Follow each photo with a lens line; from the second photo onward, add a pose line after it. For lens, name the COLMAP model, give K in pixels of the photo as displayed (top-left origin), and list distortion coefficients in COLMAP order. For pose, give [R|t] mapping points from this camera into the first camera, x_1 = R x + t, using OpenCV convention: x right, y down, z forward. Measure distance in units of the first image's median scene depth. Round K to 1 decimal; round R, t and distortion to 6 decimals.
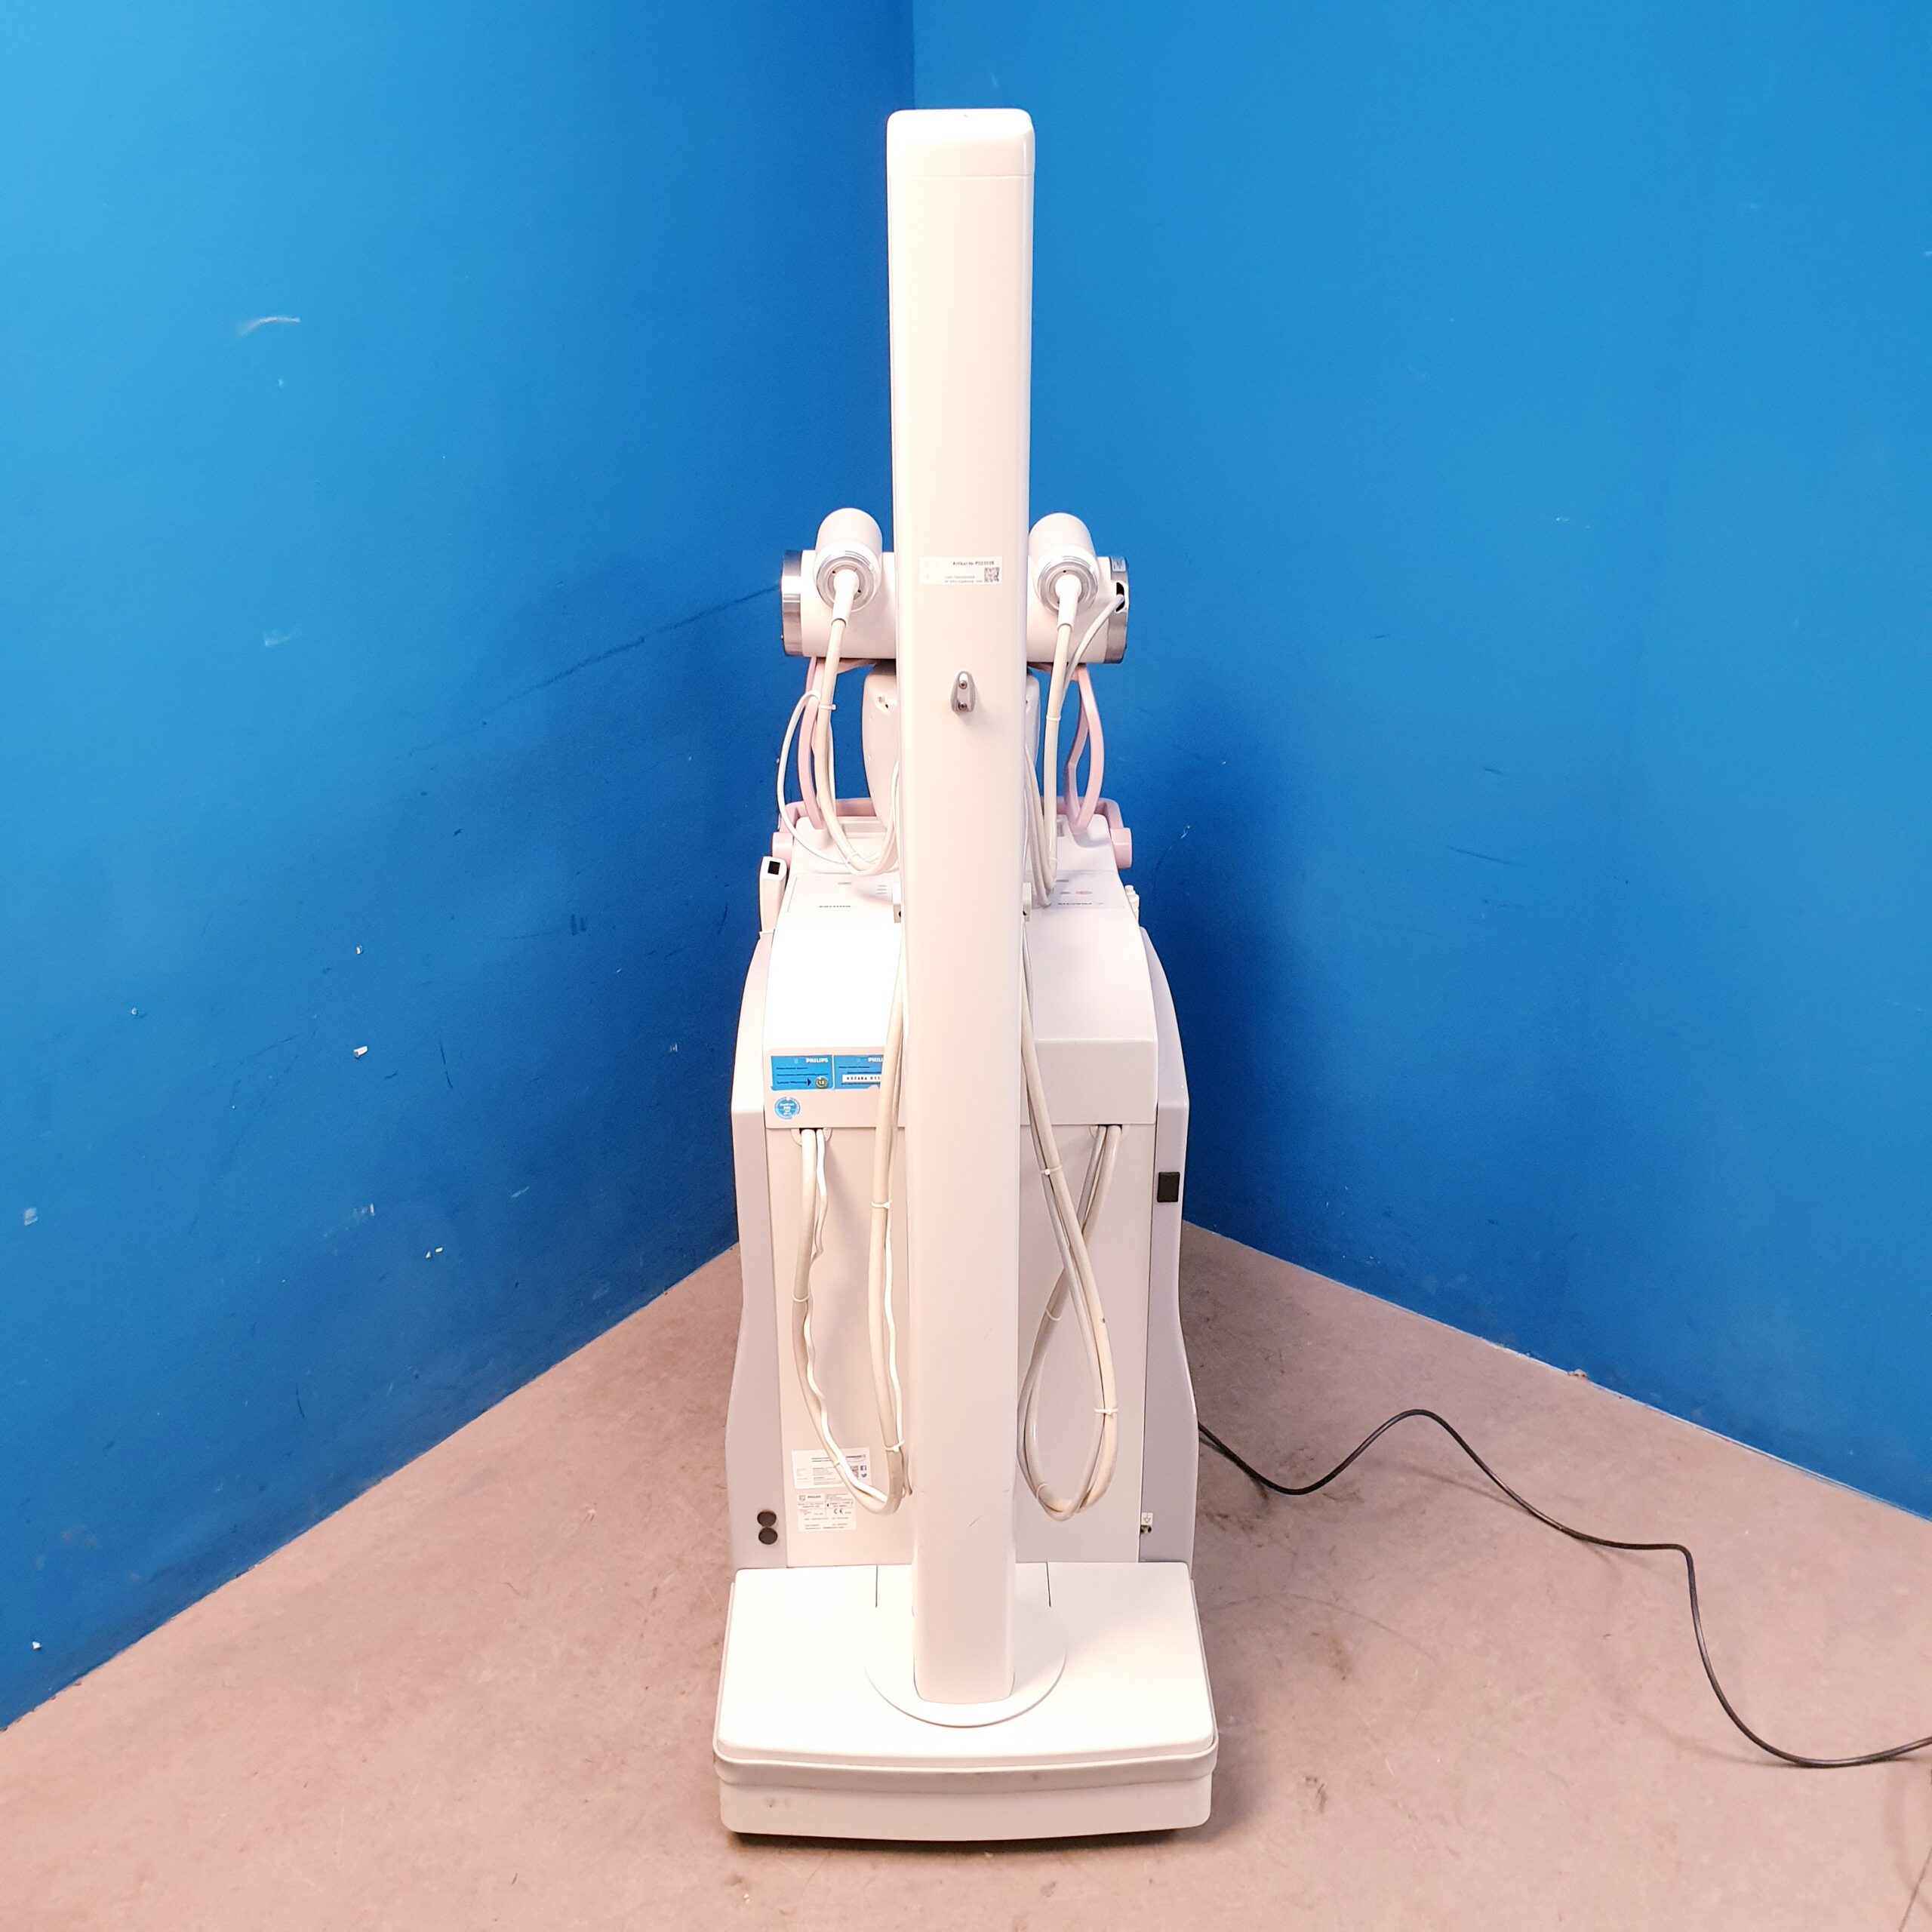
lens RADIAL K [[2025.8, 0, 958.3], [0, 2025.8, 965.0], [0, 0, 1]] dist [-0.003282, 0.000000]
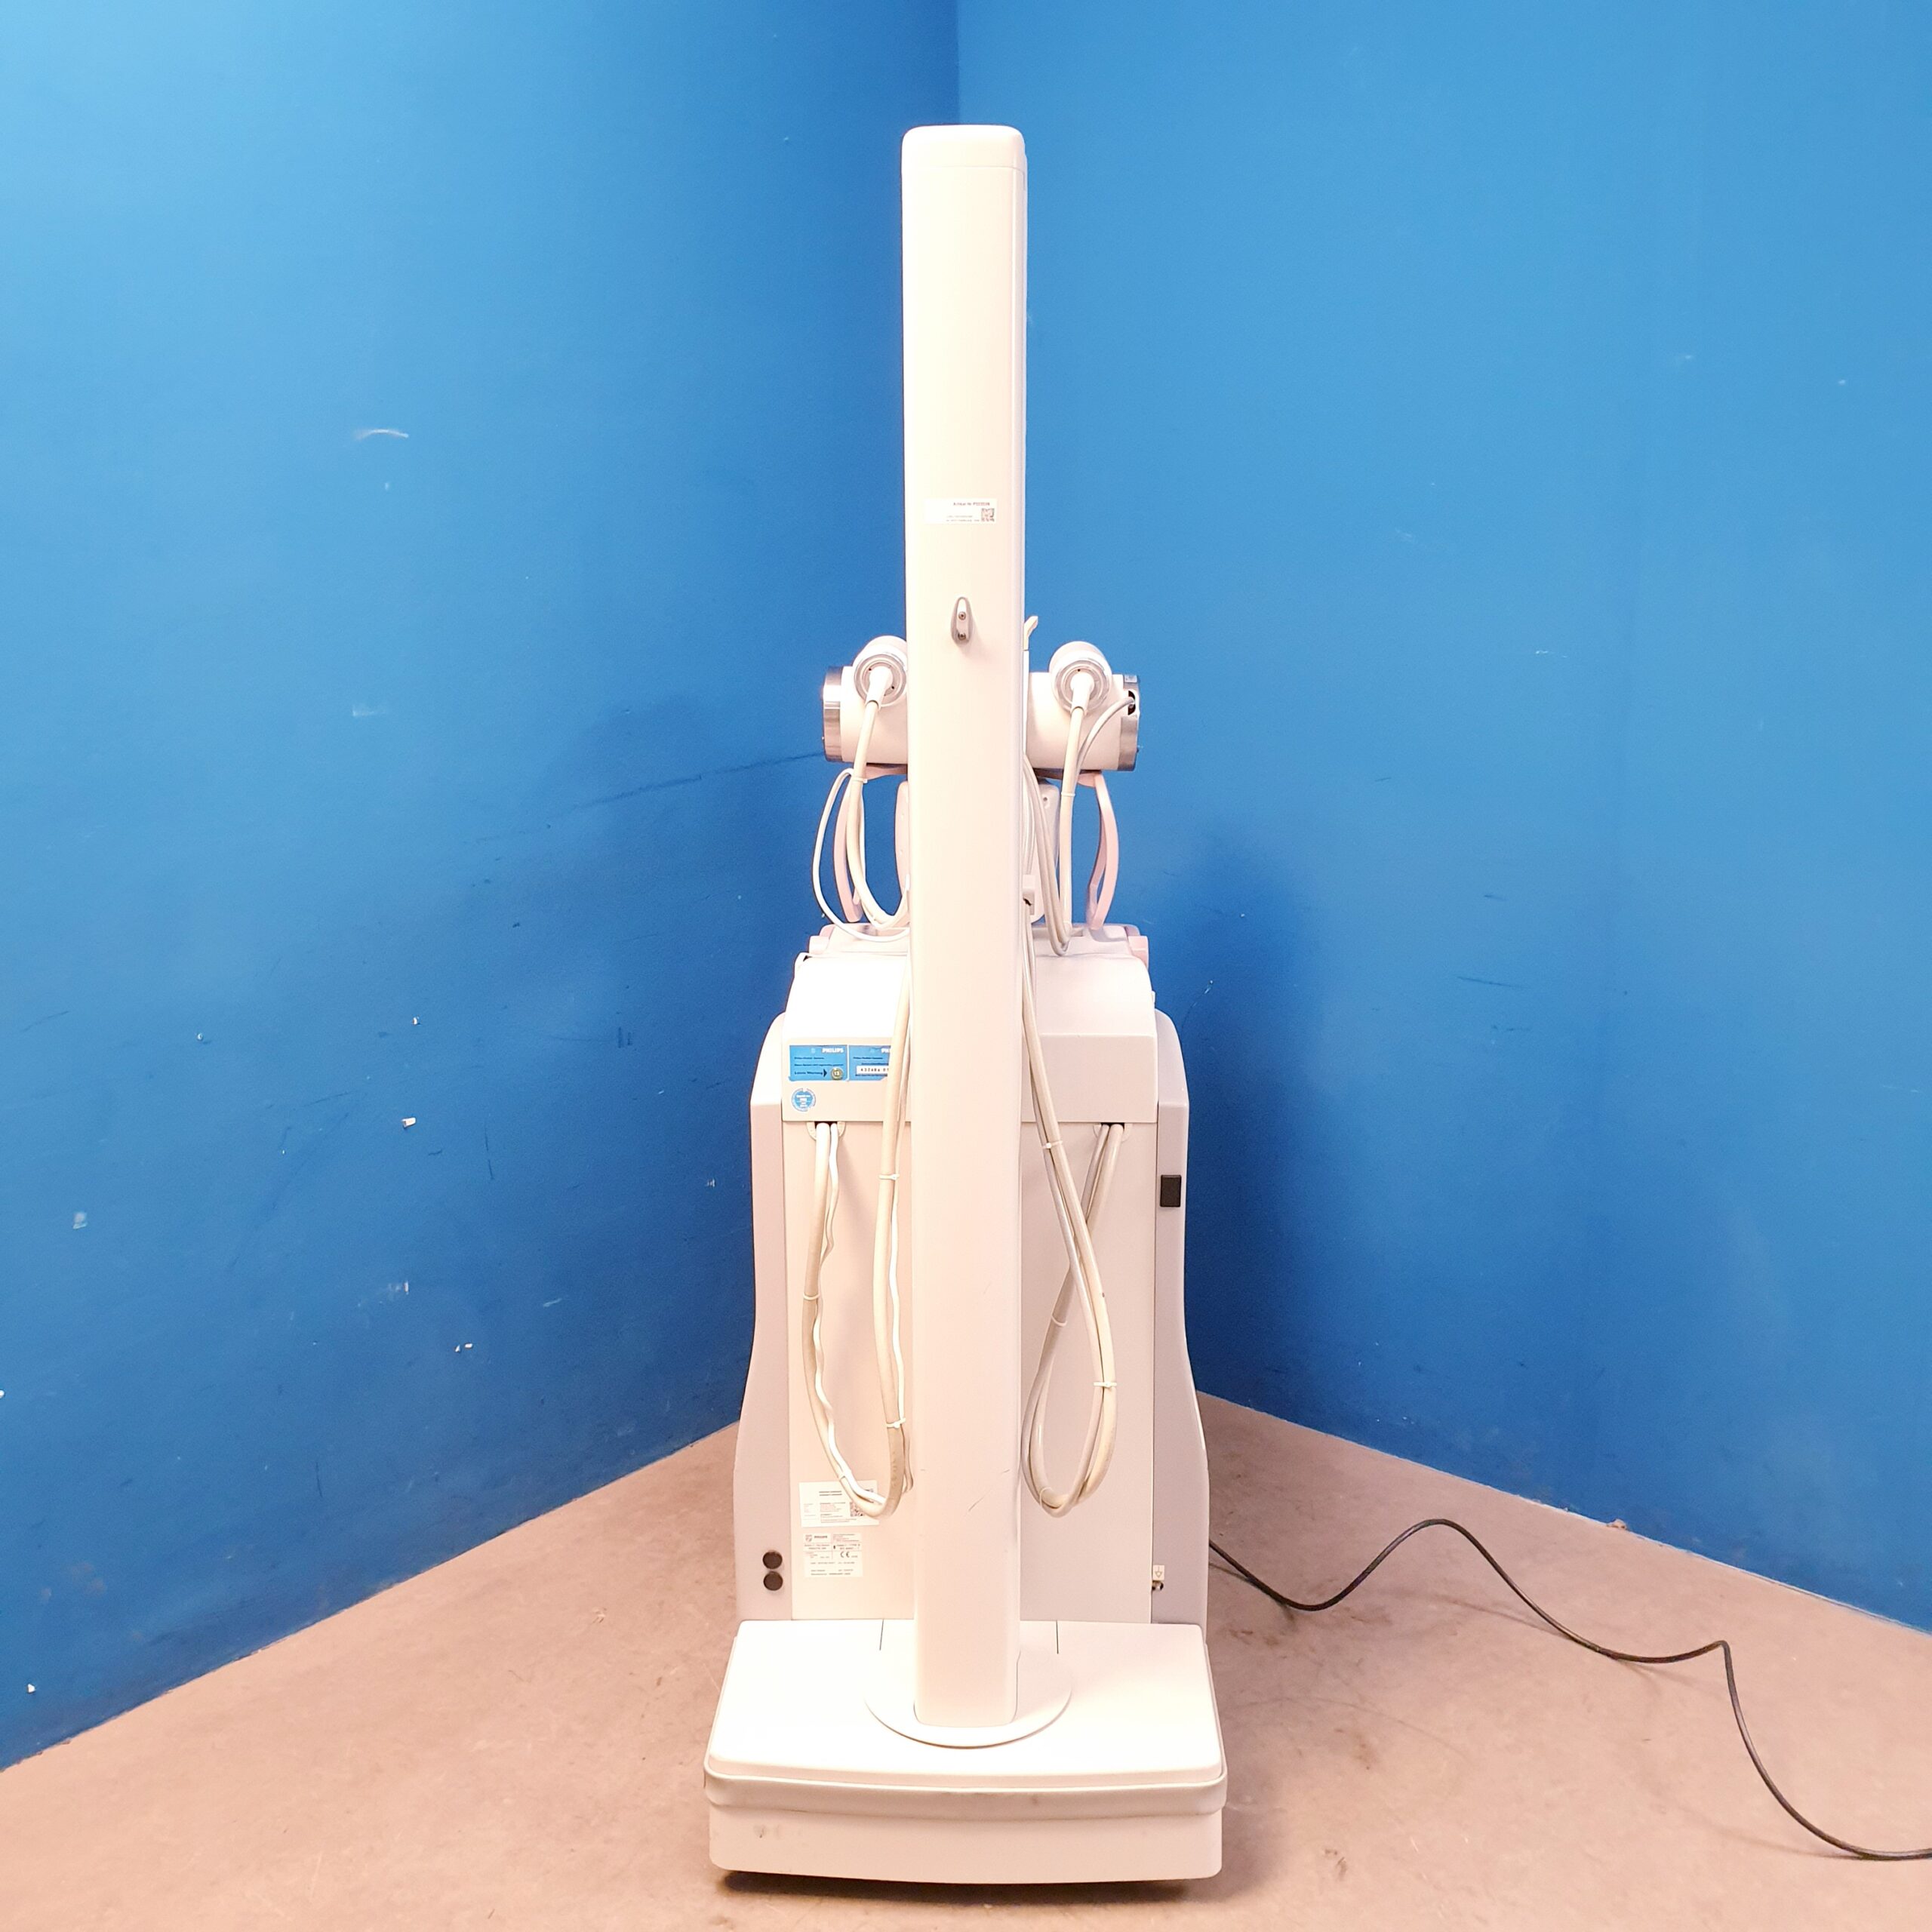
lens RADIAL K [[2025.8, 0, 970.4], [0, 2025.8, 952.8], [0, 0, 1]] dist [-0.003282, 0.000000]
pose [[0.999284, 0.009732, -0.036567, 0.033128], [-0.018337, 0.969861, -0.242968, 0.209861], [0.033101, 0.243464, 0.969345, -0.026713]]
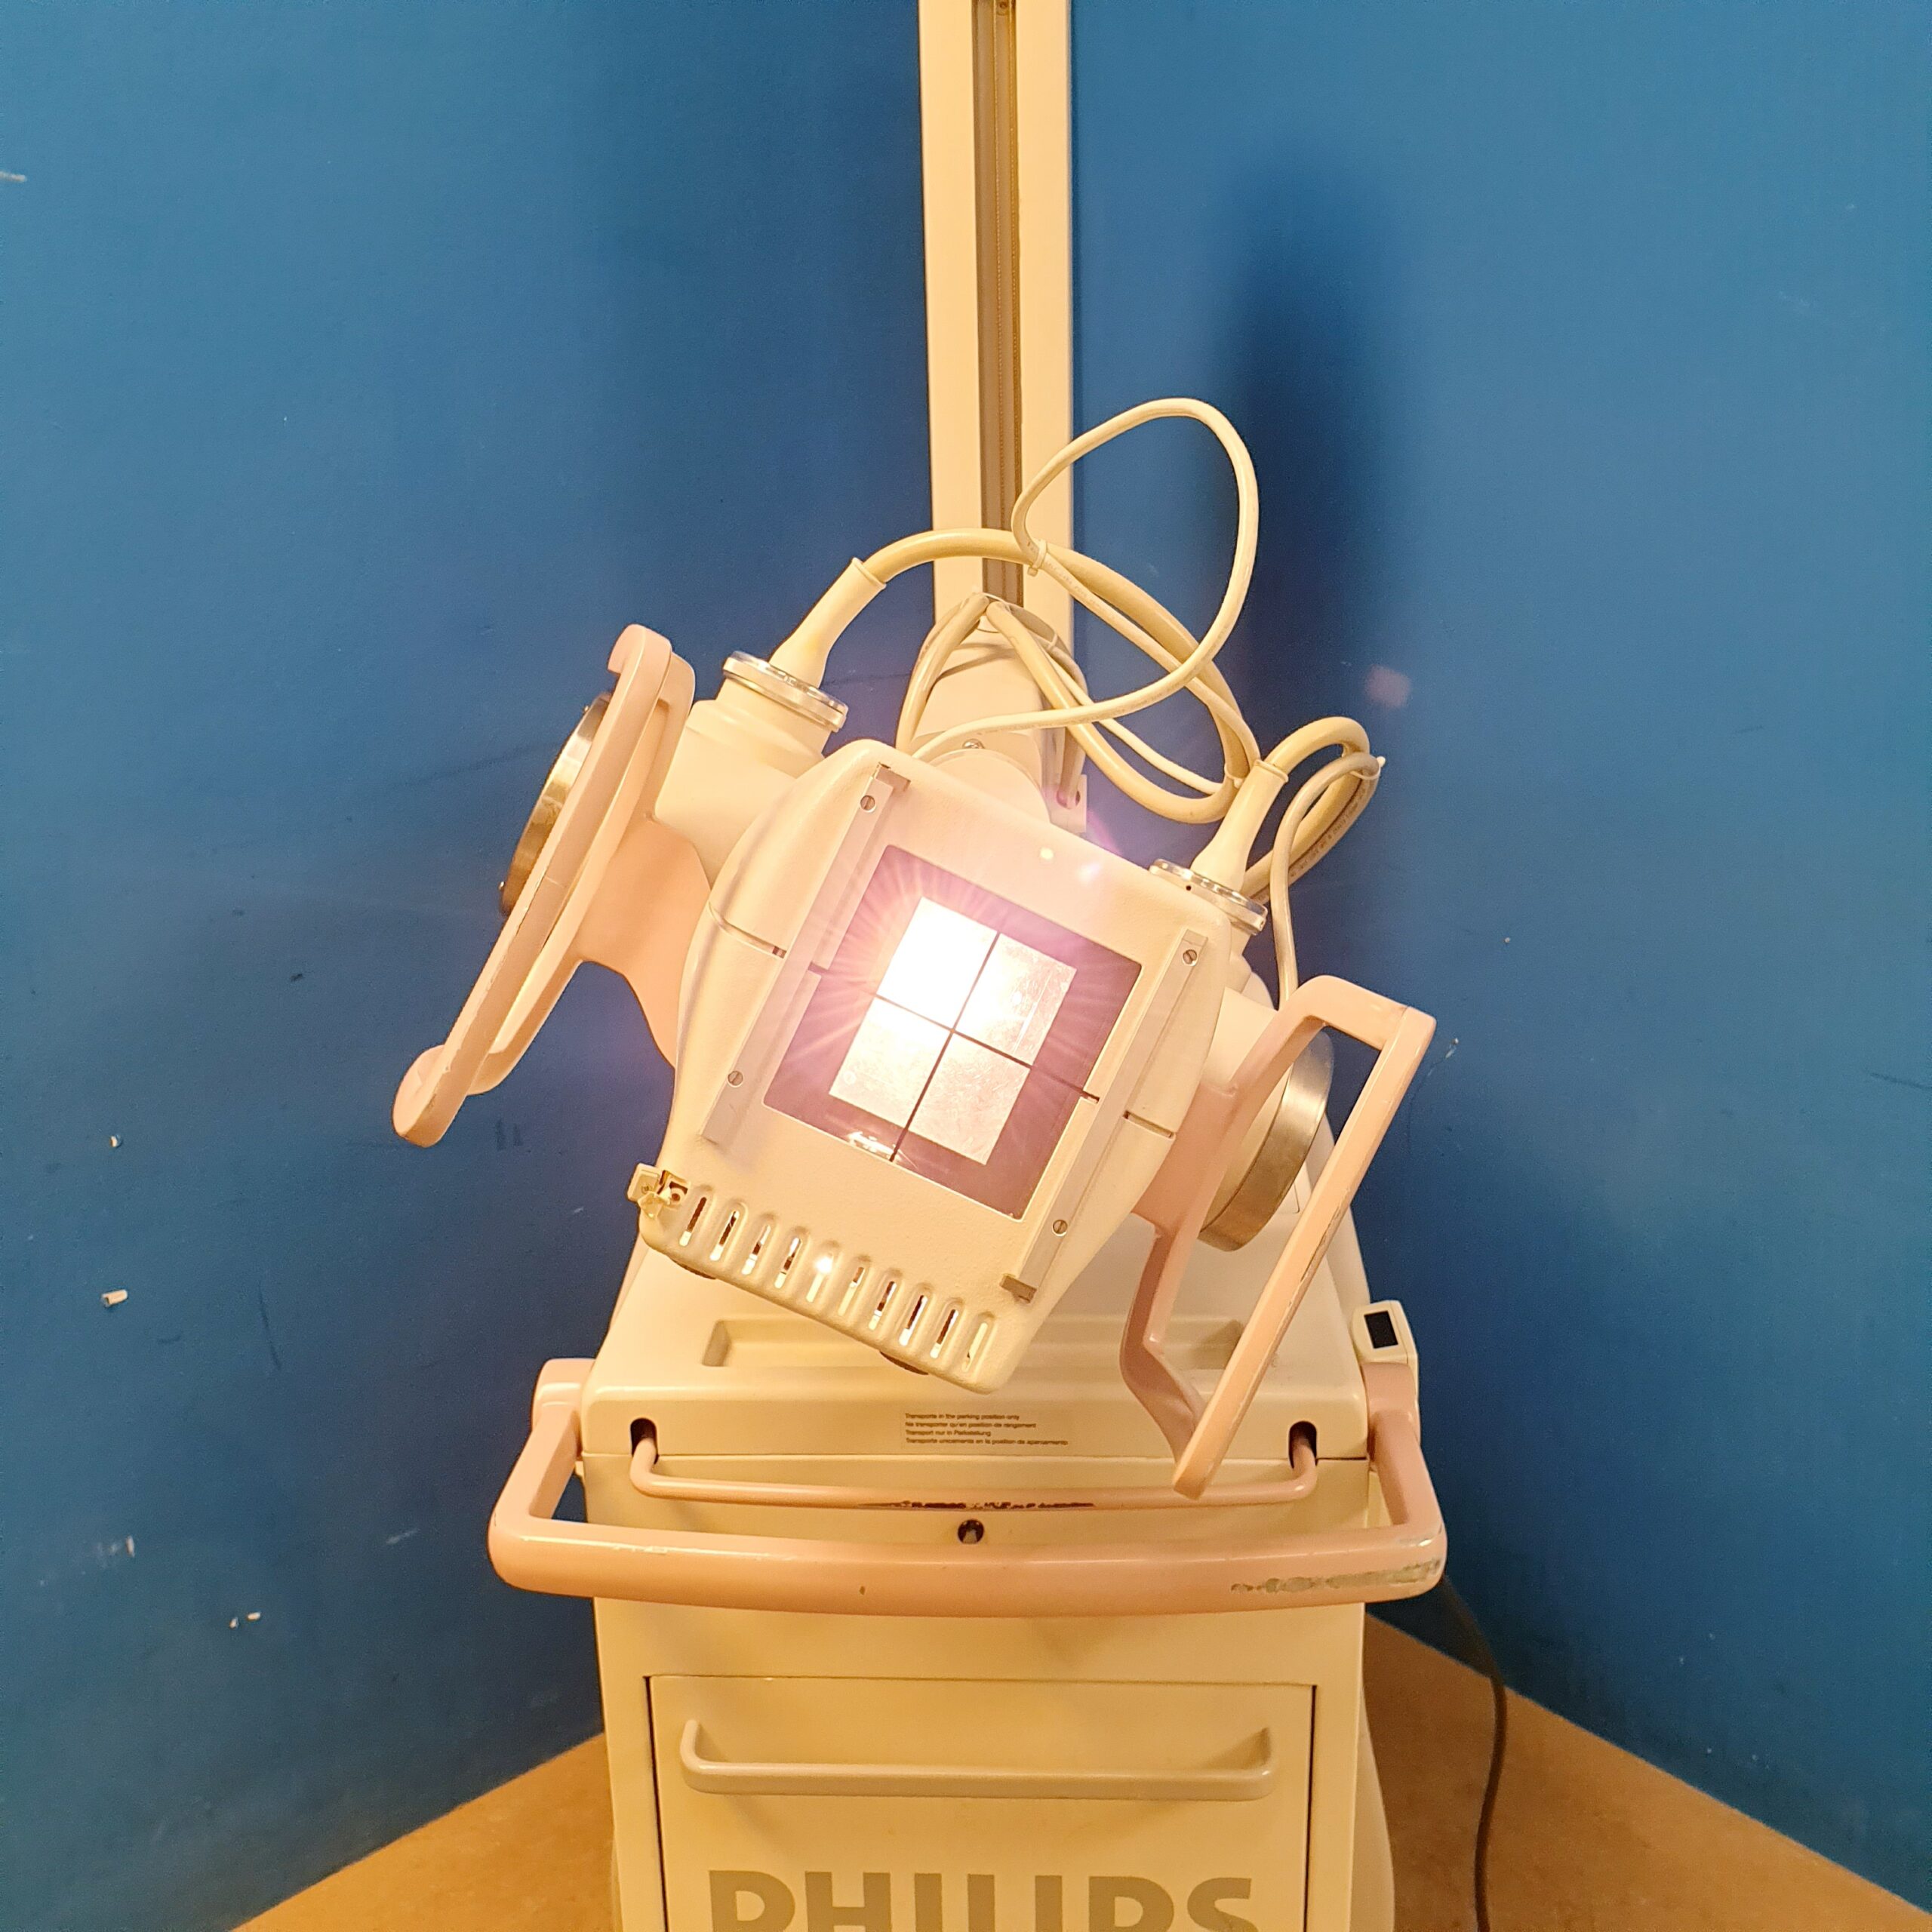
lens RADIAL K [[2025.8, 0, 963.5], [0, 2025.8, 951.0], [0, 0, 1]] dist [-0.003282, 0.000000]
pose [[0.979840, 0.024193, -0.198312, 0.106674], [-0.058524, 0.983853, -0.169138, 0.027274], [0.191018, 0.177334, 0.965435, 0.400091]]
